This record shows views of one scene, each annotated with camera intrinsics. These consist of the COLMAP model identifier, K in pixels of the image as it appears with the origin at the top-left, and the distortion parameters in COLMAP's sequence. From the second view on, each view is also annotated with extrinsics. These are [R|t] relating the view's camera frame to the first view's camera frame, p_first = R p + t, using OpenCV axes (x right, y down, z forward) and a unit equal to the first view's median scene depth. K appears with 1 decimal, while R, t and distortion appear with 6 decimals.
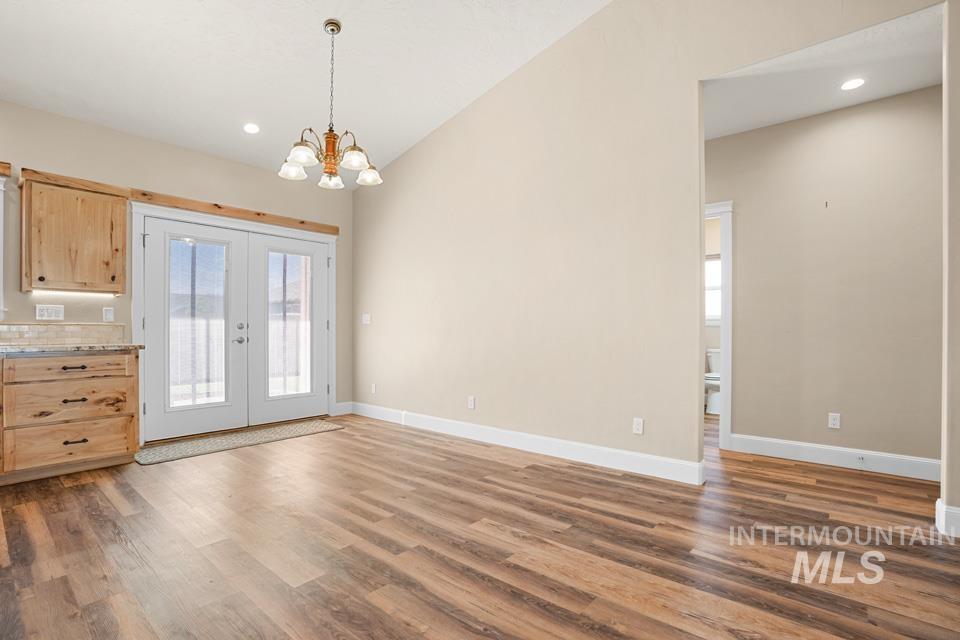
lens RADIAL K [[444.8, 0, 479.8], [0, 444.8, 330.8], [0, 0, 1]] dist [-0.081393, 0.037977]
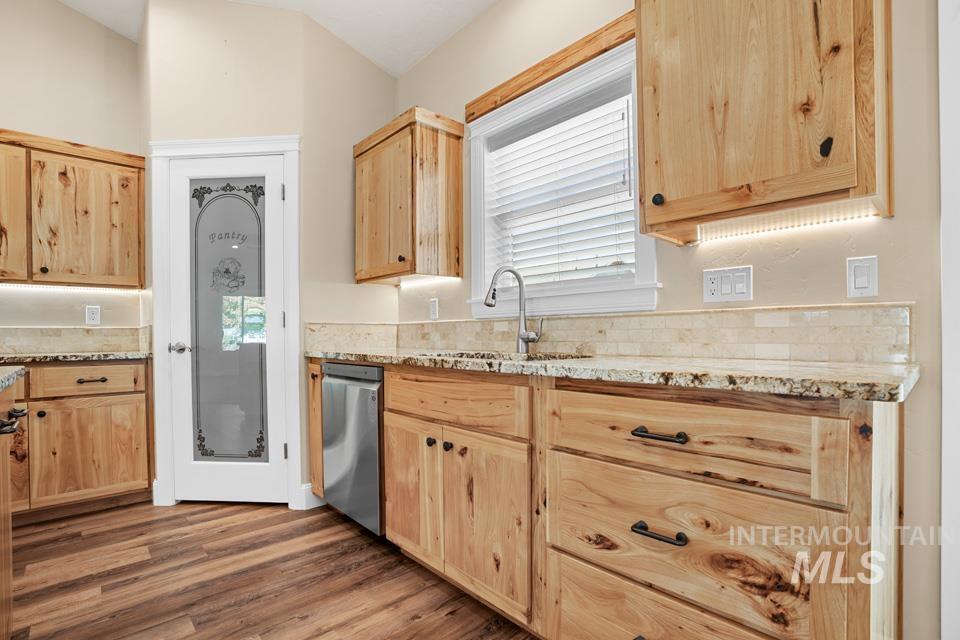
lens RADIAL K [[449.0, 0, 477.5], [0, 449.0, 336.1], [0, 0, 1]] dist [-0.031613, 0.000343]
pose [[-0.151143, 0.005791, -0.988495, -0.542086], [0.008747, 0.999952, 0.004521, 0.006347], [0.988473, -0.007963, -0.151187, 0.842596]]
